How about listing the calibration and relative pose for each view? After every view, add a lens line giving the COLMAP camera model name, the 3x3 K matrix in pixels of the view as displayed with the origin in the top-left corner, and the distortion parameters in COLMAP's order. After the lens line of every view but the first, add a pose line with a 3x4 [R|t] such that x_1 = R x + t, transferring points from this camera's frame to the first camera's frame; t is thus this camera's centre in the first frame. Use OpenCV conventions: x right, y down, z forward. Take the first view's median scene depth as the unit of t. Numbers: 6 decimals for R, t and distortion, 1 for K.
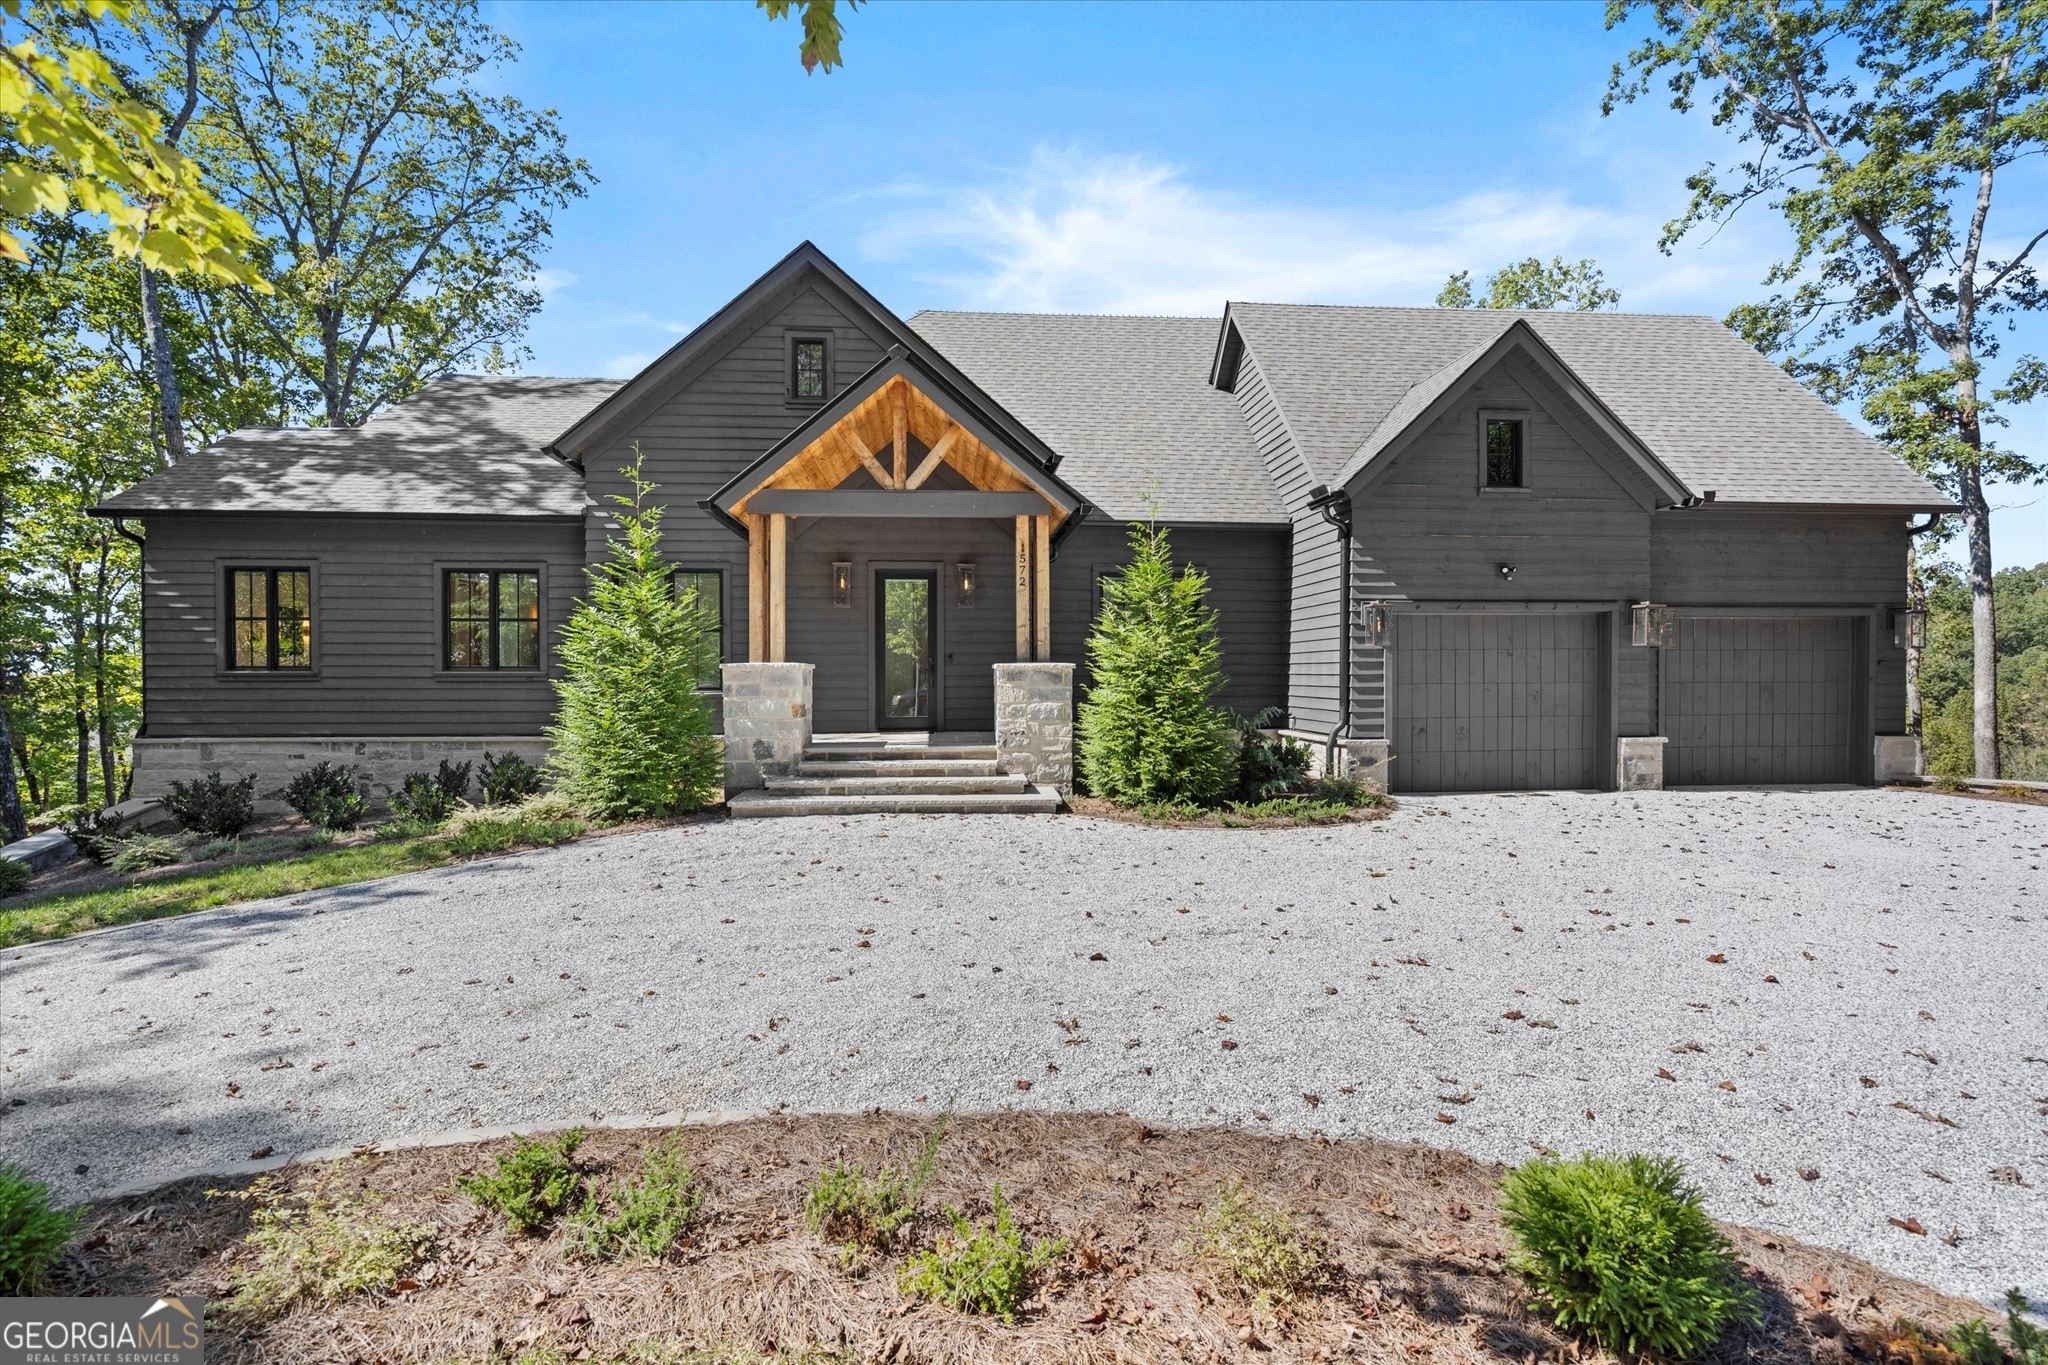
lens RADIAL K [[925.8, 0, 1024.0], [0, 925.8, 682.5], [0, 0, 1]] dist [0.018350, -0.000370]
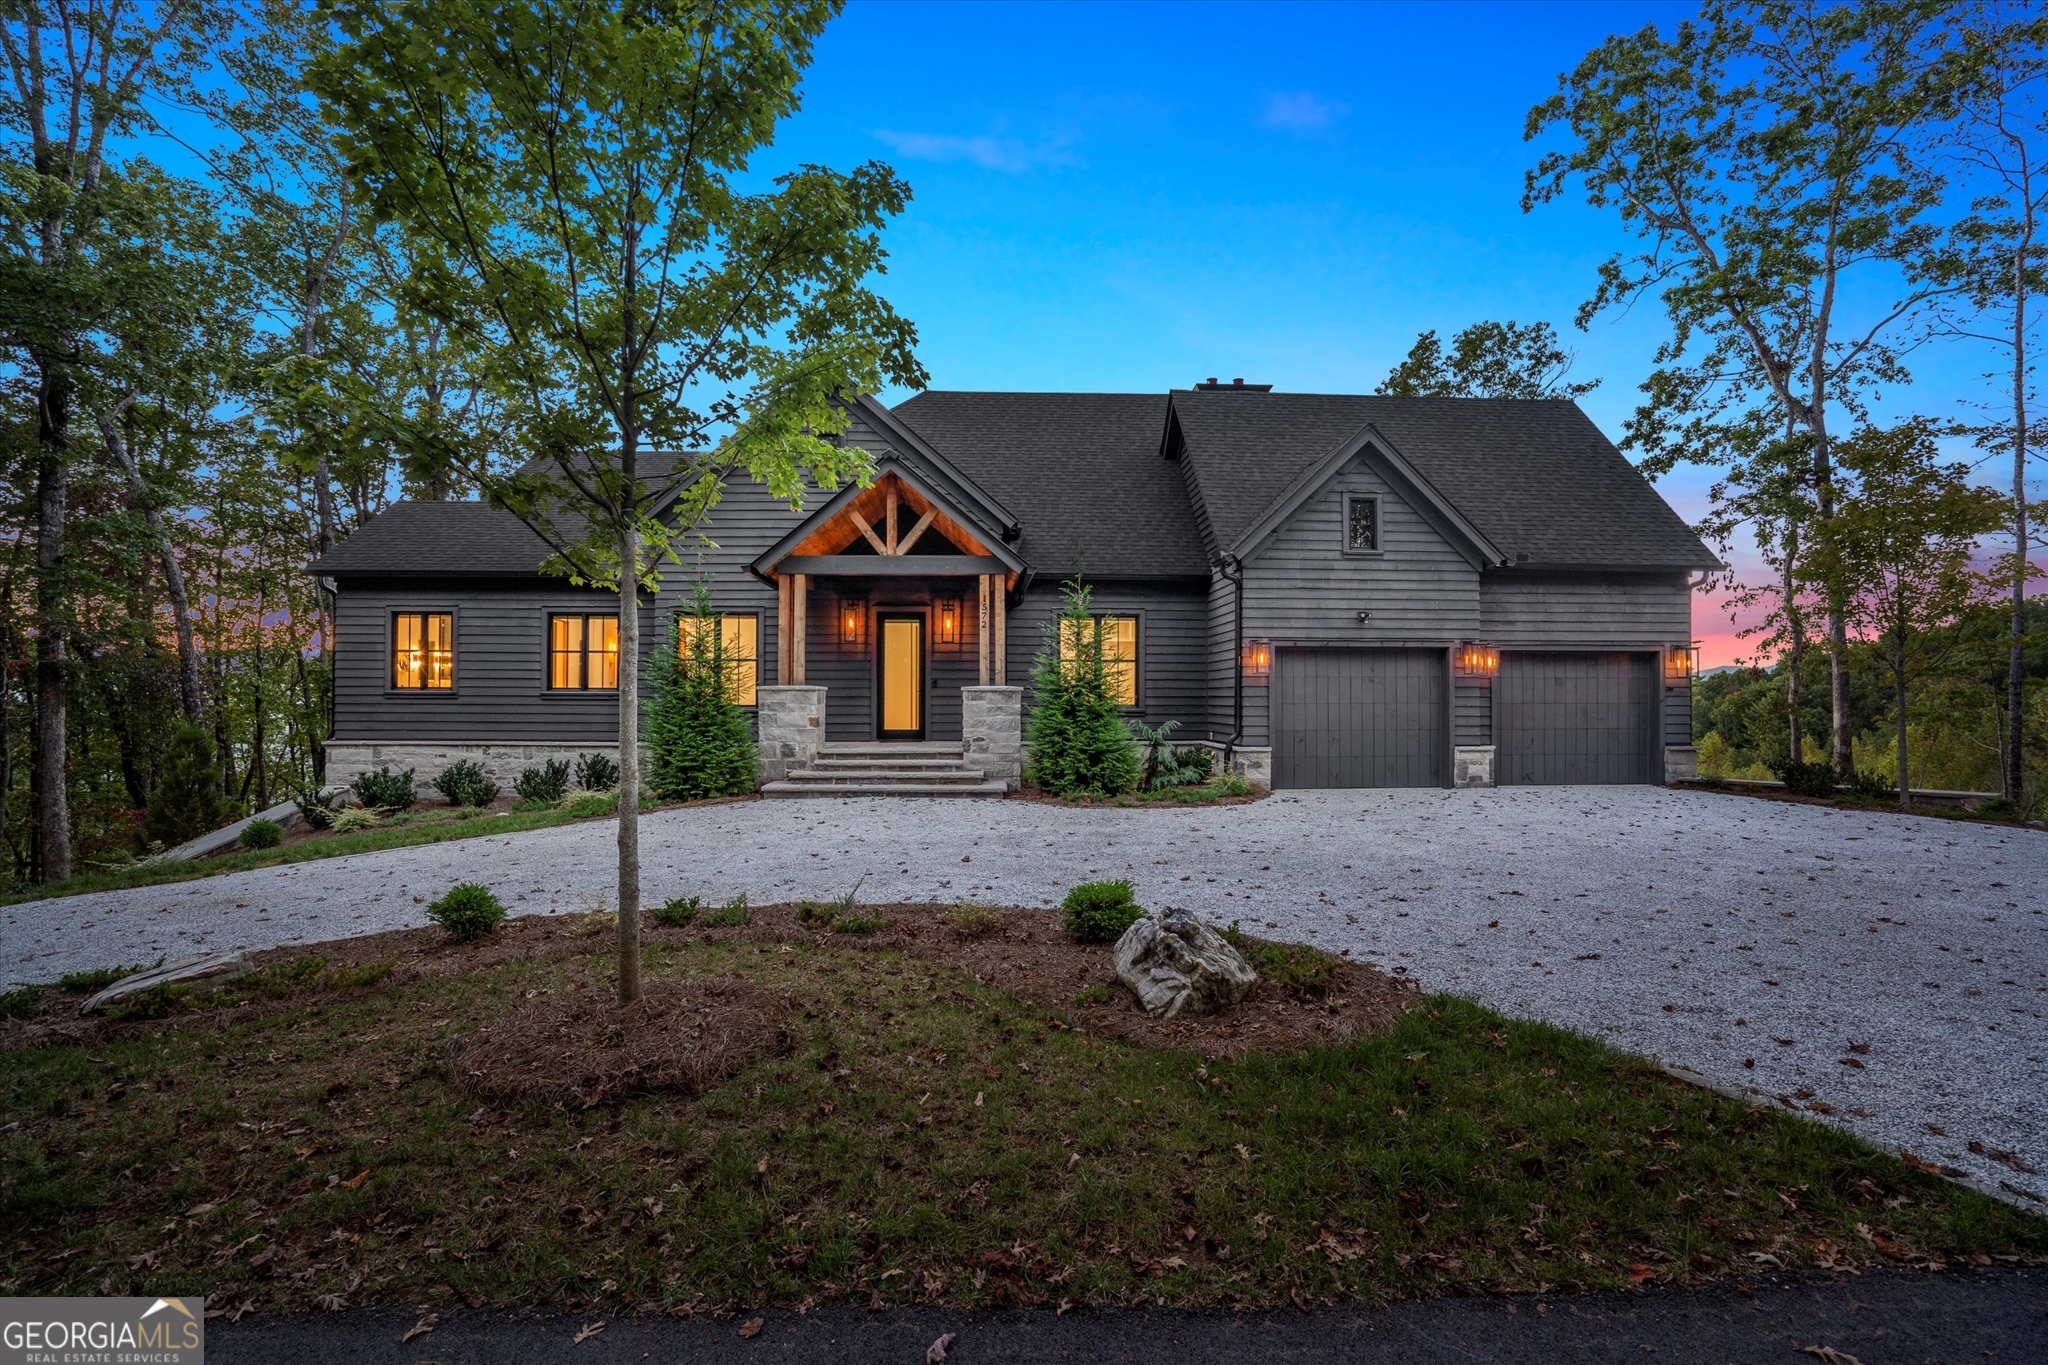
lens RADIAL K [[915.9, 0, 1020.6], [0, 915.9, 696.3], [0, 0, 1]] dist [-0.007933, 0.000760]
pose [[0.999318, 0.003161, -0.036800, 0.089952], [-0.003553, 0.999938, -0.010583, 0.006181], [0.036764, 0.010706, 0.999267, -0.269275]]
